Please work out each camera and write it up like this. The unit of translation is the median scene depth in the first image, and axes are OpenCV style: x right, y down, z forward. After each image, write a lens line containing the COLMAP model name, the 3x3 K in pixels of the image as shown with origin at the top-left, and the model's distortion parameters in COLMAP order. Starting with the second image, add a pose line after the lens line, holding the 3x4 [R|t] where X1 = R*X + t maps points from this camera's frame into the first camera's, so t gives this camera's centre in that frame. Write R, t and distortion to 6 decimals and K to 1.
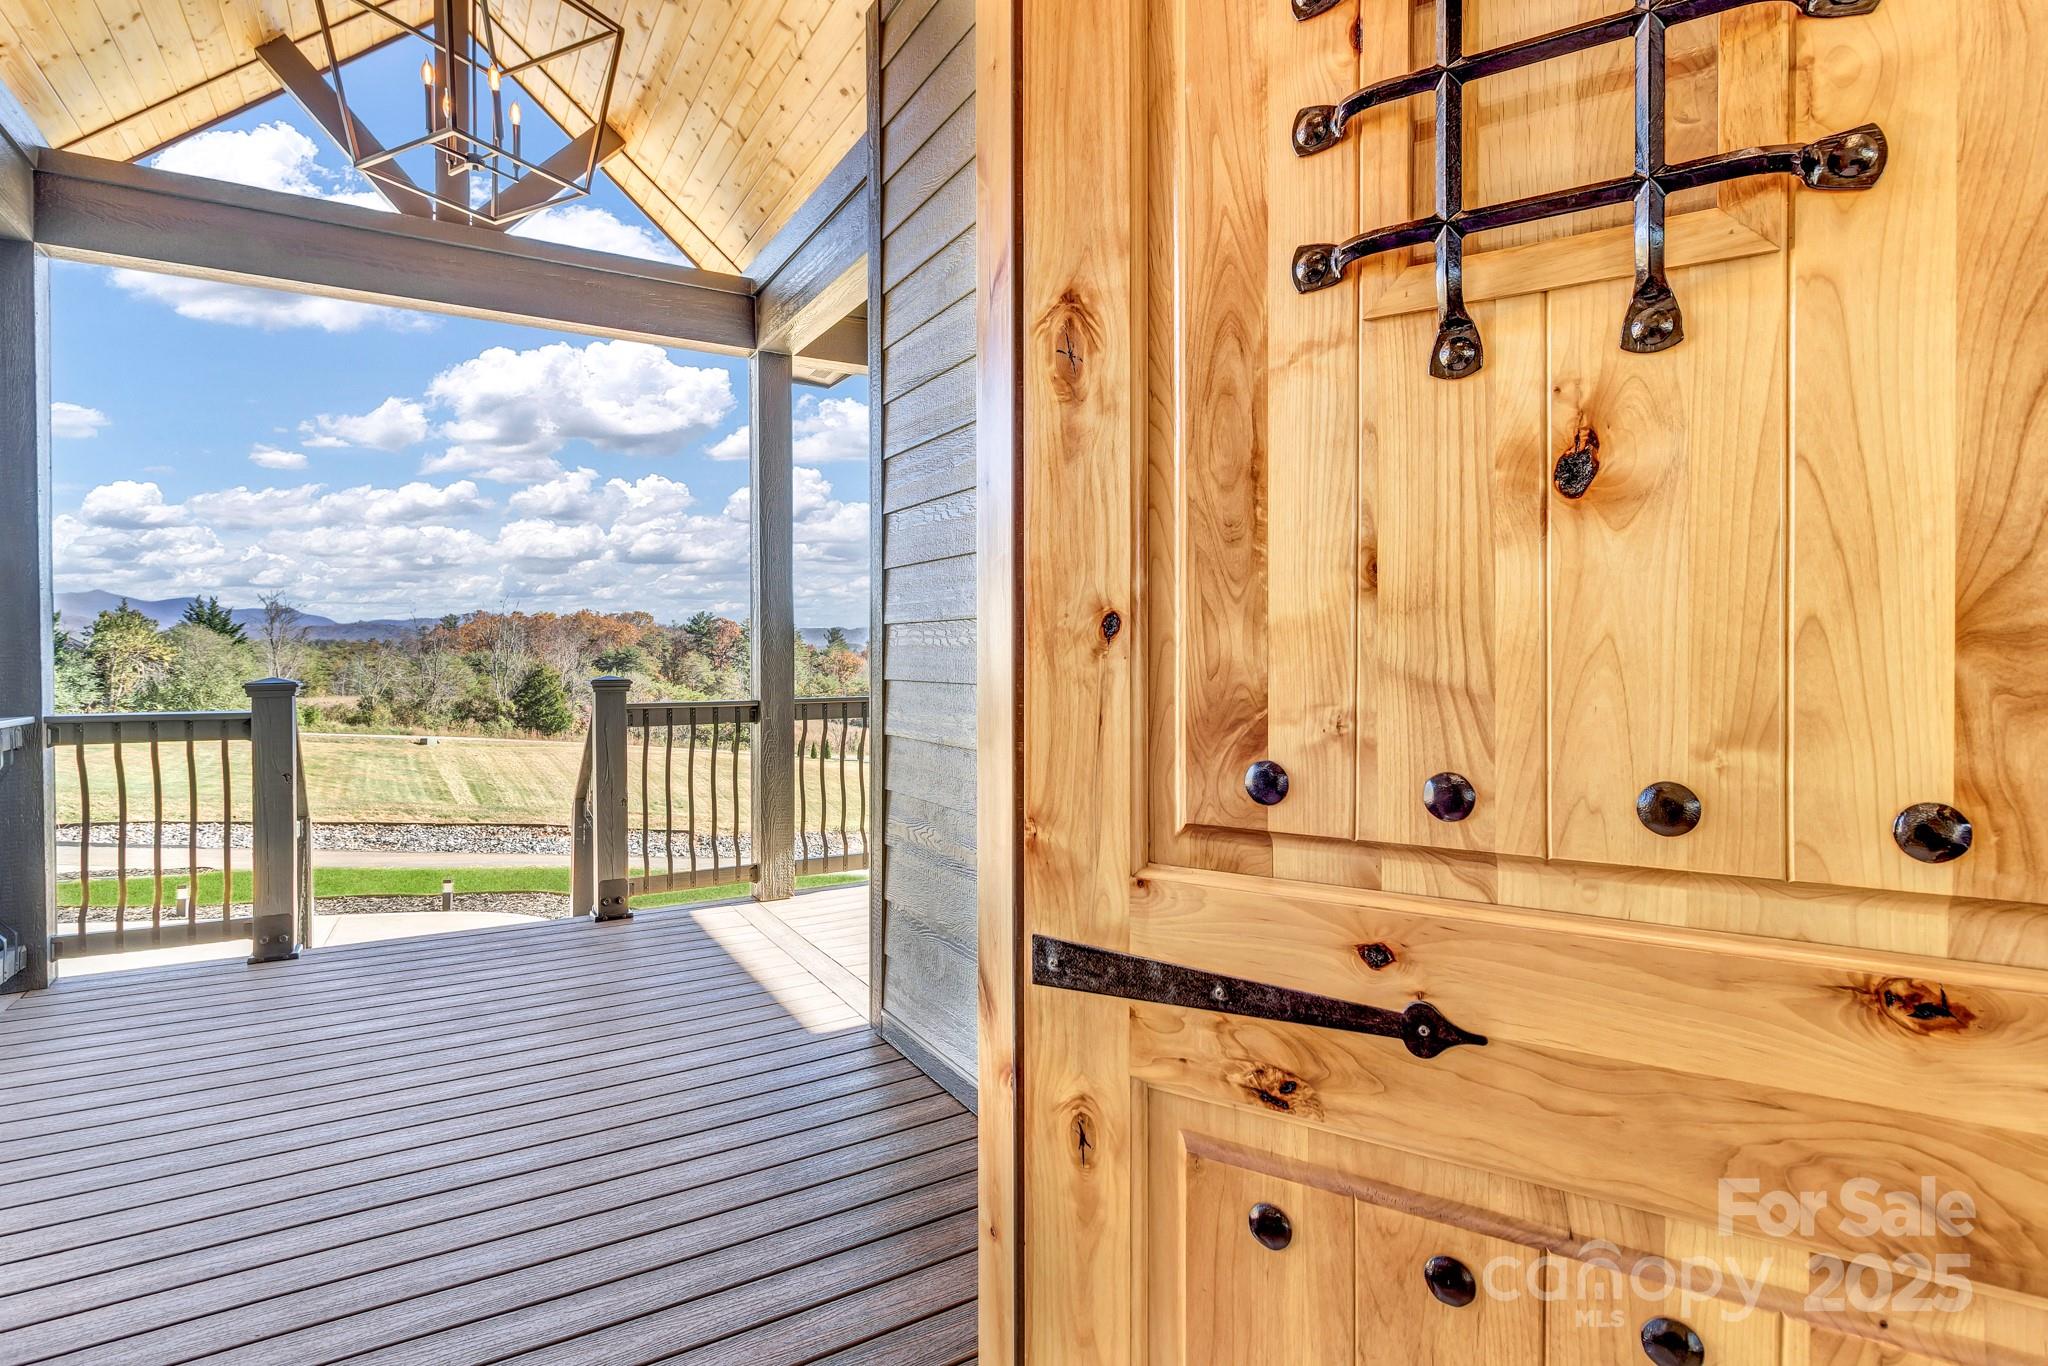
lens RADIAL K [[1003.9, 0, 1027.2], [0, 1003.9, 677.2], [0, 0, 1]] dist [0.004817, 0.000469]
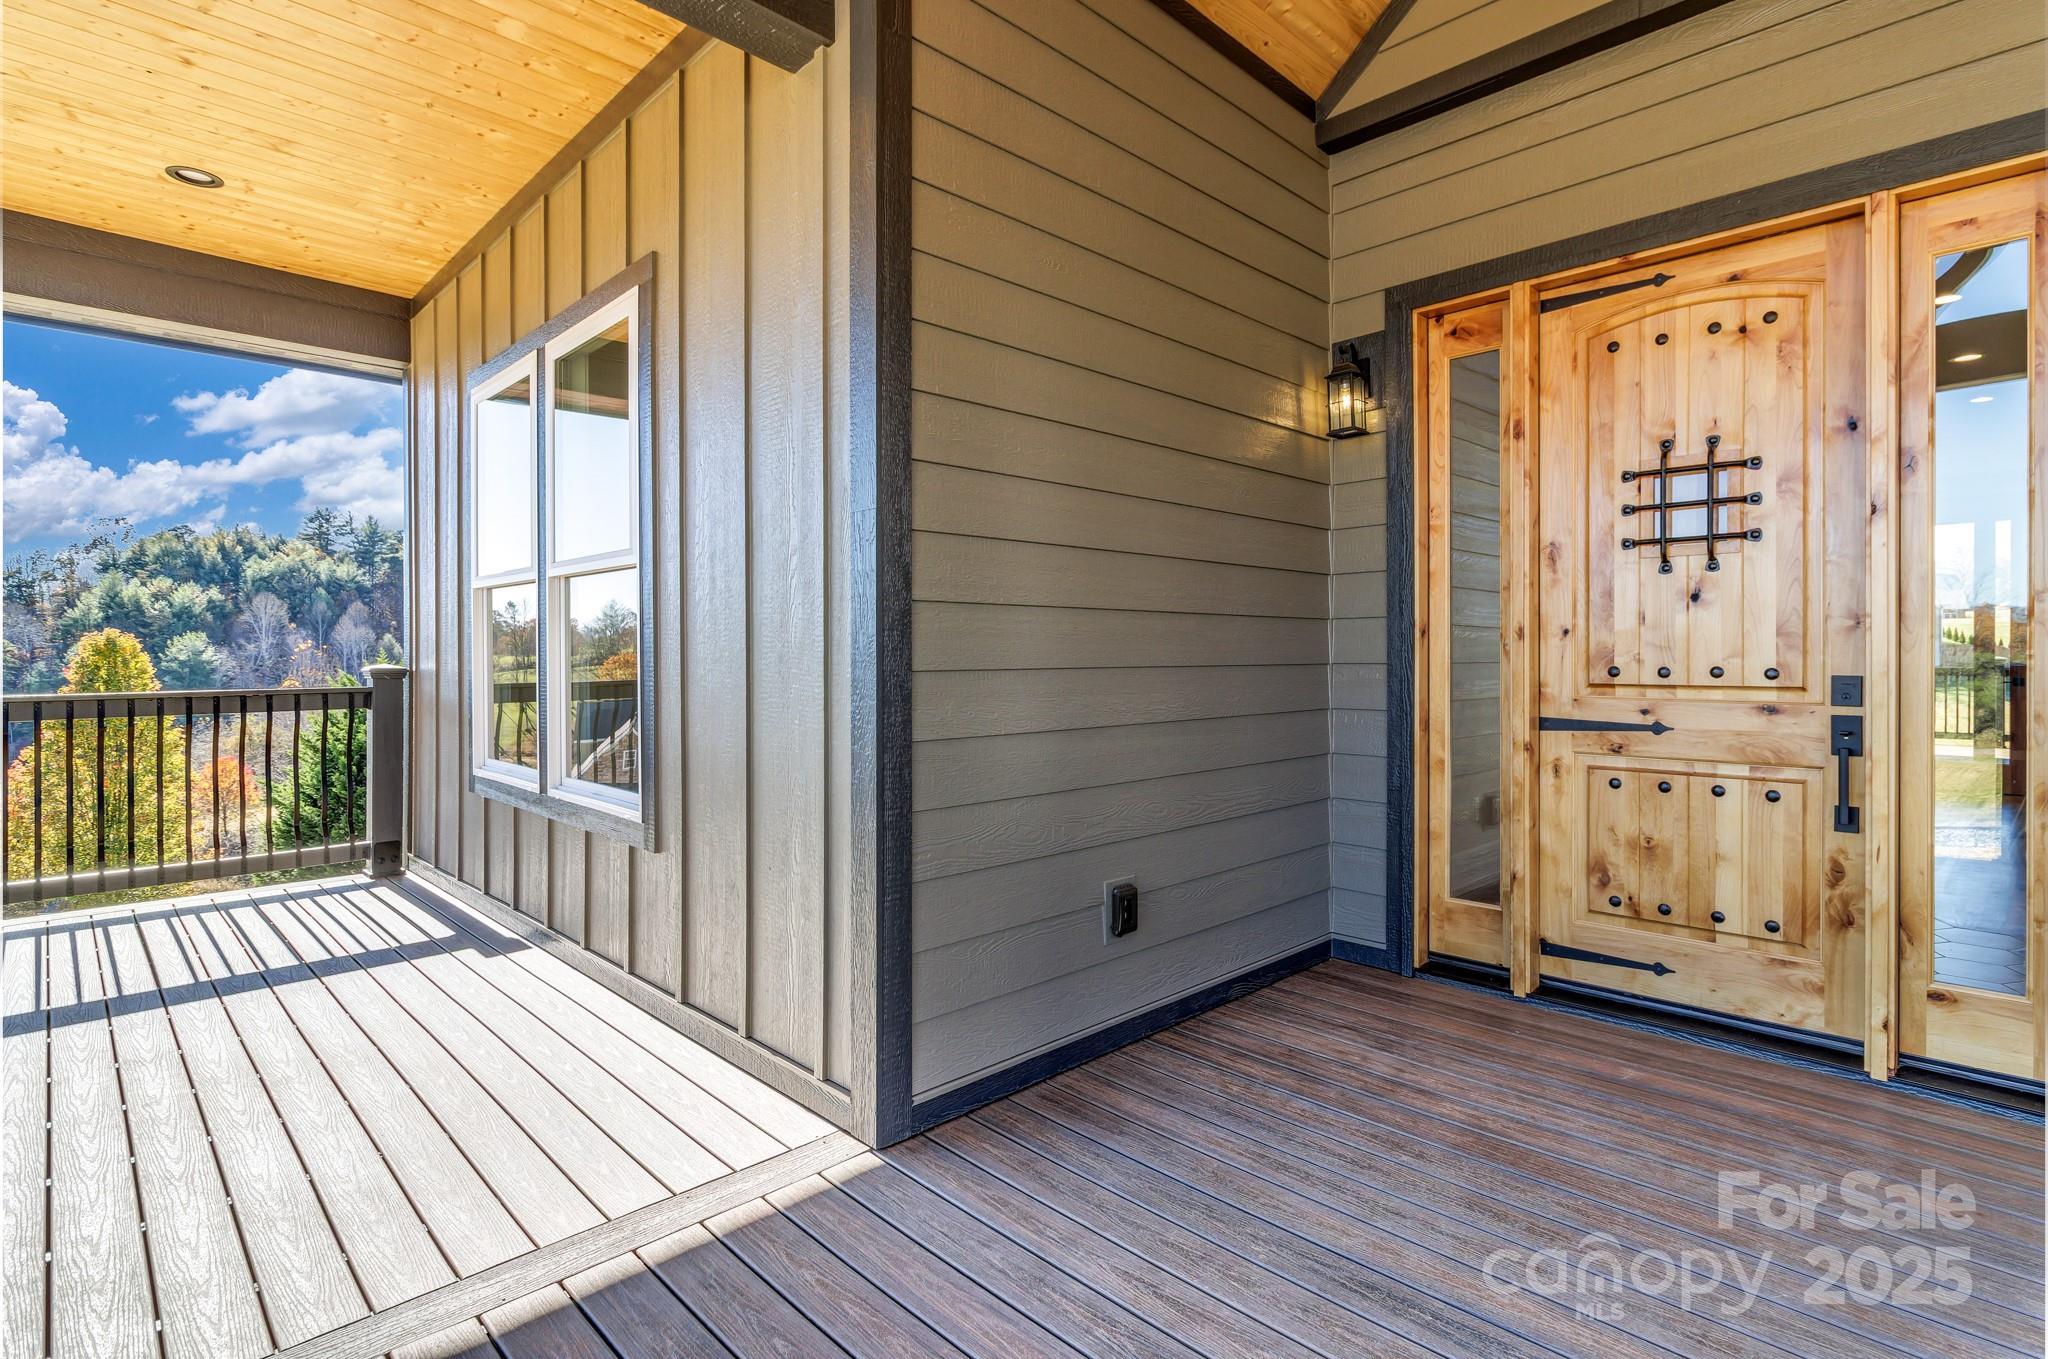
lens RADIAL K [[1003.9, 0, 1022.3], [0, 1003.9, 666.3], [0, 0, 1]] dist [0.004817, 0.000469]
pose [[0.999977, -0.006665, 0.000861, -2.267252], [0.006668, 0.999970, -0.004029, 0.091854], [-0.000835, 0.004034, 0.999992, -3.207699]]
